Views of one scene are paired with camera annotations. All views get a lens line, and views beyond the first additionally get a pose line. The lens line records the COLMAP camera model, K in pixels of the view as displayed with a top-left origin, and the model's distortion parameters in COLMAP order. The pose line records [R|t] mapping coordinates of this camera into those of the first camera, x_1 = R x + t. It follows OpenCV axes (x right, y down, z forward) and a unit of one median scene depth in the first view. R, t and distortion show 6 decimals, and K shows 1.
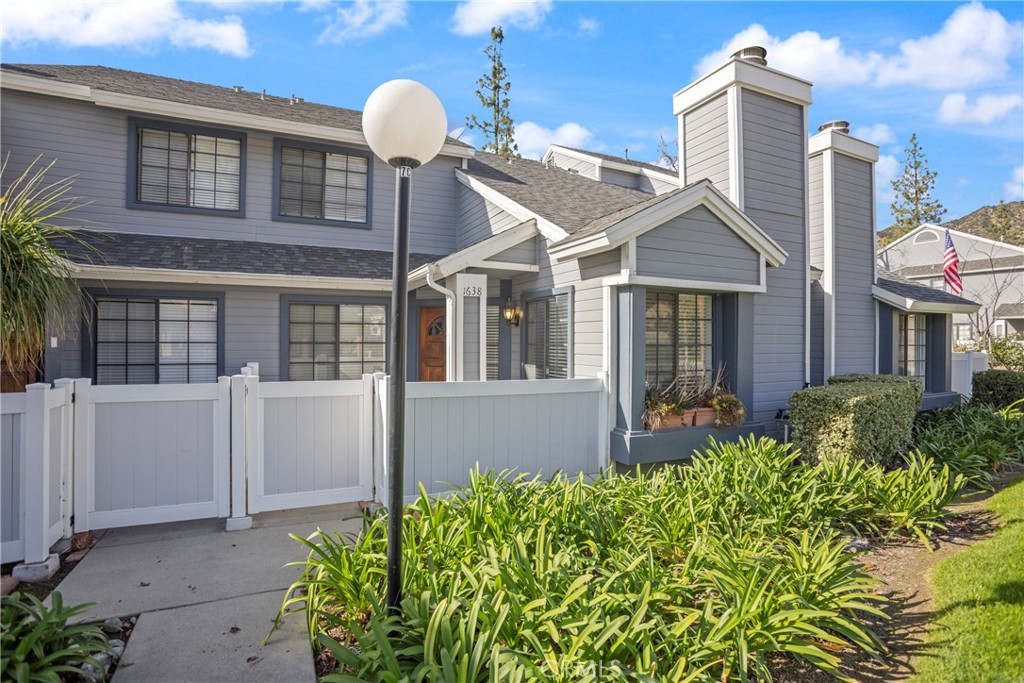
lens RADIAL K [[500.9, 0, 512.0], [0, 500.9, 341.5], [0, 0, 1]] dist [-0.046799, 0.030381]
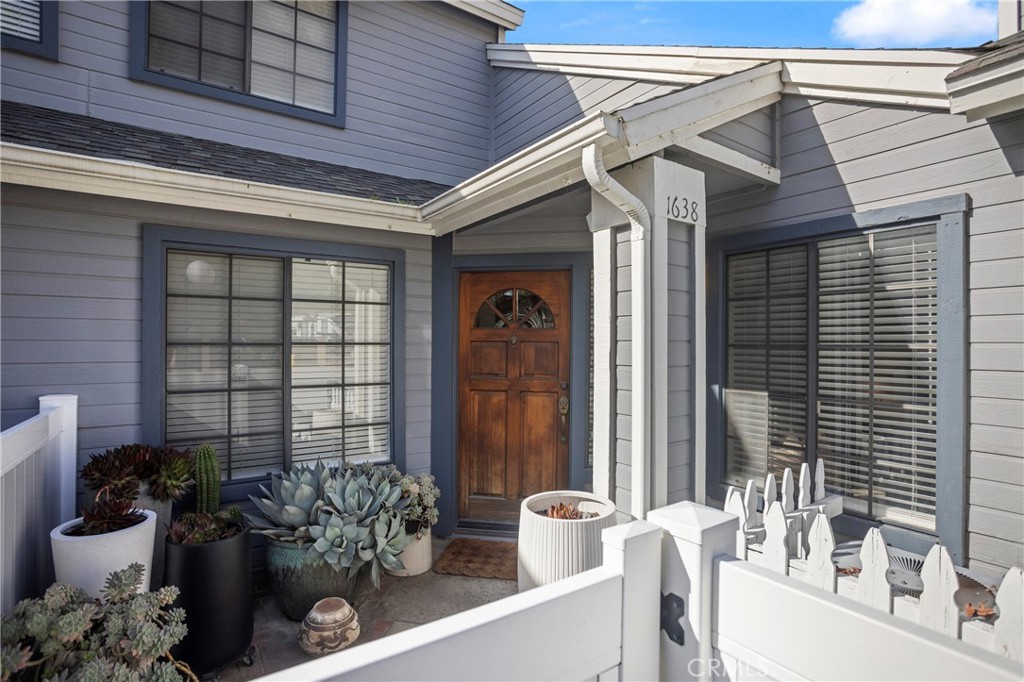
lens RADIAL K [[500.9, 0, 512.0], [0, 500.9, 341.0], [0, 0, 1]] dist [-0.046799, 0.030381]
pose [[0.987036, -0.000406, 0.160501, -0.234274], [0.000944, 0.999994, -0.003276, 0.001985], [-0.160499, 0.003385, 0.987030, 0.558740]]
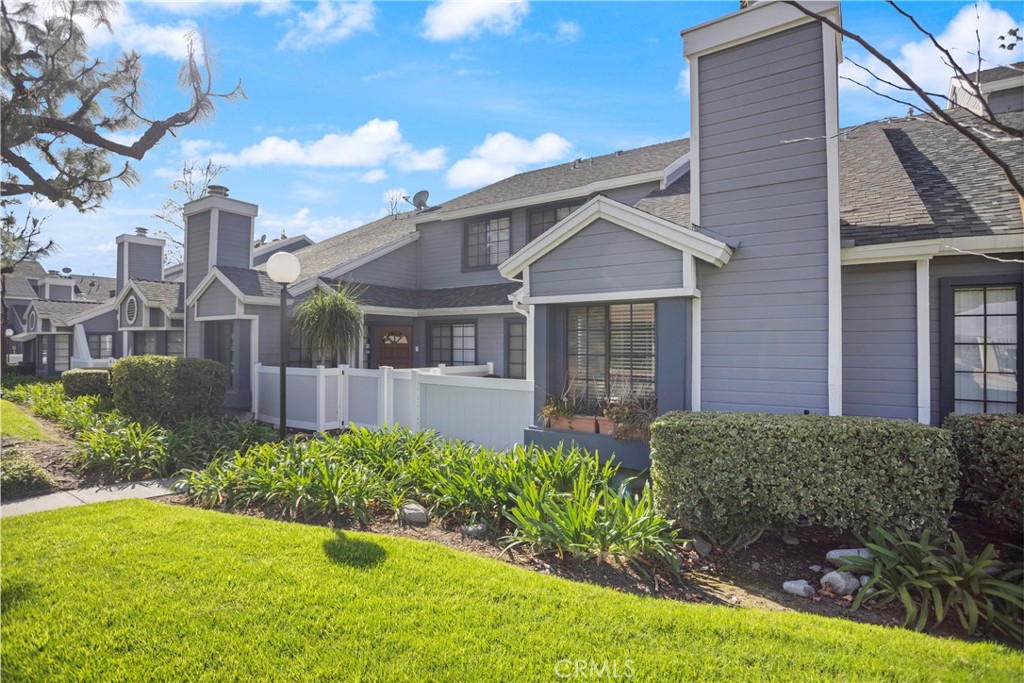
lens RADIAL K [[500.9, 0, 512.0], [0, 500.9, 341.5], [0, 0, 1]] dist [-0.046799, 0.030381]
pose [[0.518782, -0.007177, -0.854876, 0.856476], [0.001046, 0.999969, -0.007761, -0.010204], [0.854906, 0.003132, 0.518774, 0.226787]]
